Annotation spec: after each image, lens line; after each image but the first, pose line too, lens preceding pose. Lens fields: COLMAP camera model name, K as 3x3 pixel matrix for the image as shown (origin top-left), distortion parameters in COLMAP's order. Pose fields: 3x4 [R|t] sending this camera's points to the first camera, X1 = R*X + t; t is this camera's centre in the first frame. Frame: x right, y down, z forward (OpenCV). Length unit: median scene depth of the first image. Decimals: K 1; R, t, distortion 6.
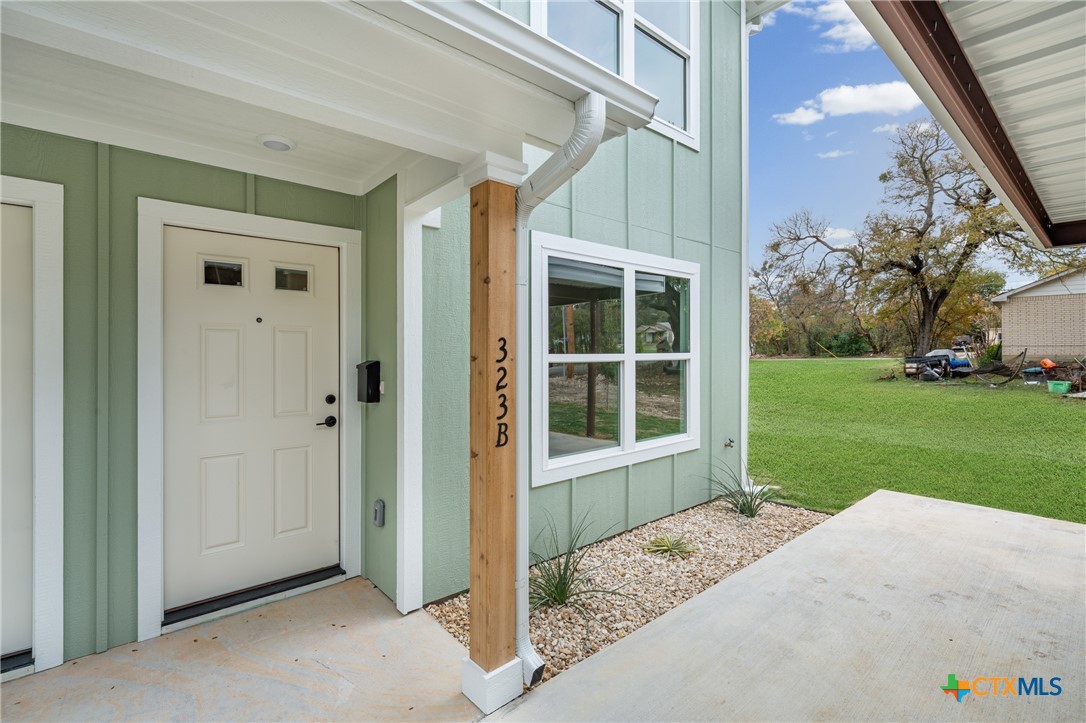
lens RADIAL K [[500.7, 0, 543.5], [0, 500.7, 358.9], [0, 0, 1]] dist [0.002221, -0.000112]
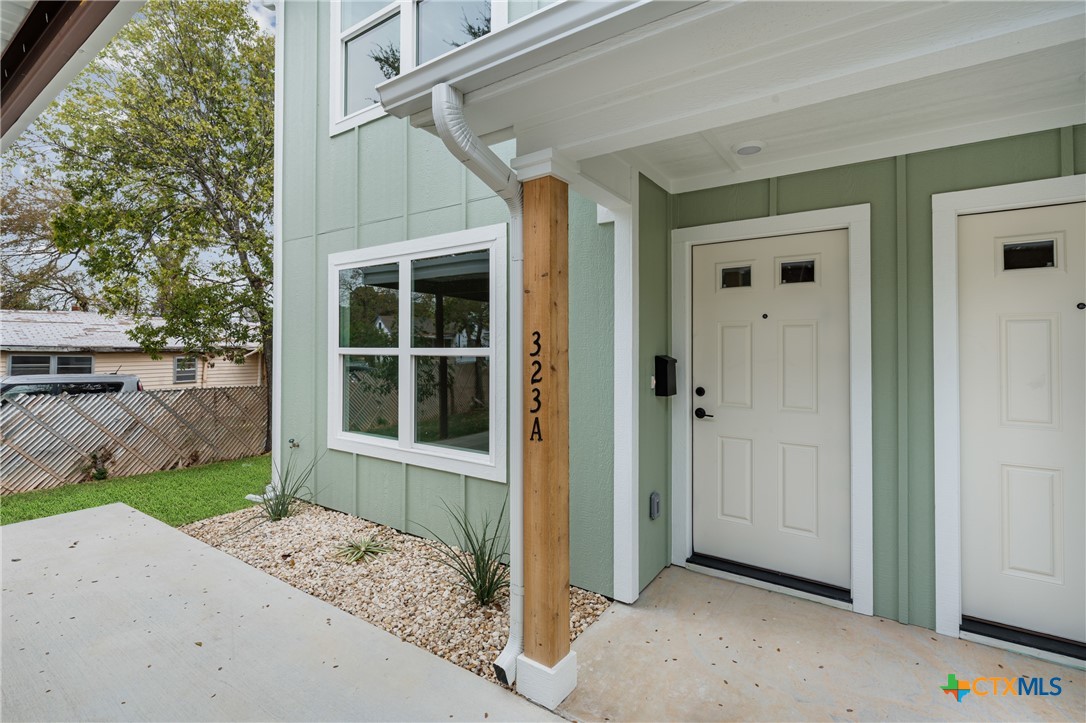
lens RADIAL K [[500.7, 0, 549.5], [0, 500.7, 338.8], [0, 0, 1]] dist [0.002221, -0.000112]
pose [[0.263665, -0.013333, -0.964522, 0.889954], [-0.013805, 0.999750, -0.017594, -0.010610], [0.964515, 0.017954, 0.263415, 0.764491]]
